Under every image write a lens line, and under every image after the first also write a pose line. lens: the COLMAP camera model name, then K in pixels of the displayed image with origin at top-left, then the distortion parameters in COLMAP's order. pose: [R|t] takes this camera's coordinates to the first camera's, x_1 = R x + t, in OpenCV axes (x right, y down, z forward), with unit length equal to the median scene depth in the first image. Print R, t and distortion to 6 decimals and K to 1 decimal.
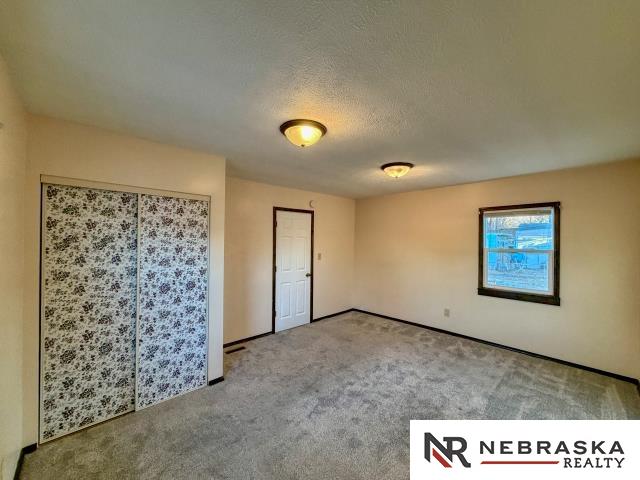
lens RADIAL K [[258.1, 0, 321.6], [0, 258.1, 240.4], [0, 0, 1]] dist [-0.000170, 0.000230]
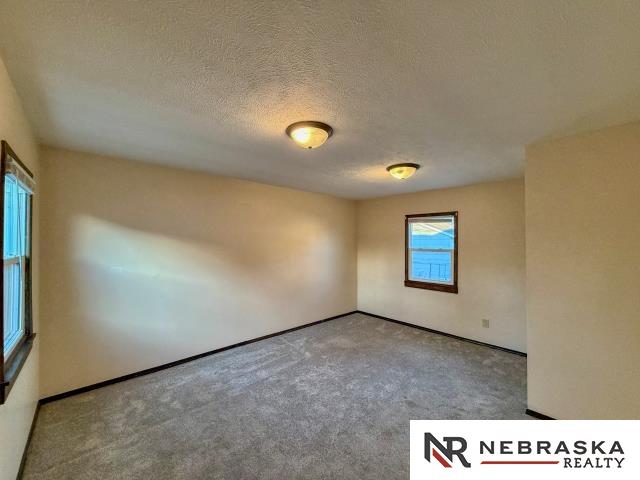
lens RADIAL K [[258.1, 0, 318.5], [0, 258.1, 239.0], [0, 0, 1]] dist [-0.000170, 0.000230]
pose [[0.999819, 0.006439, -0.017900, 0.255783], [-0.006597, 0.999940, -0.008768, 0.001346], [0.017842, 0.008885, 0.999801, -0.272121]]
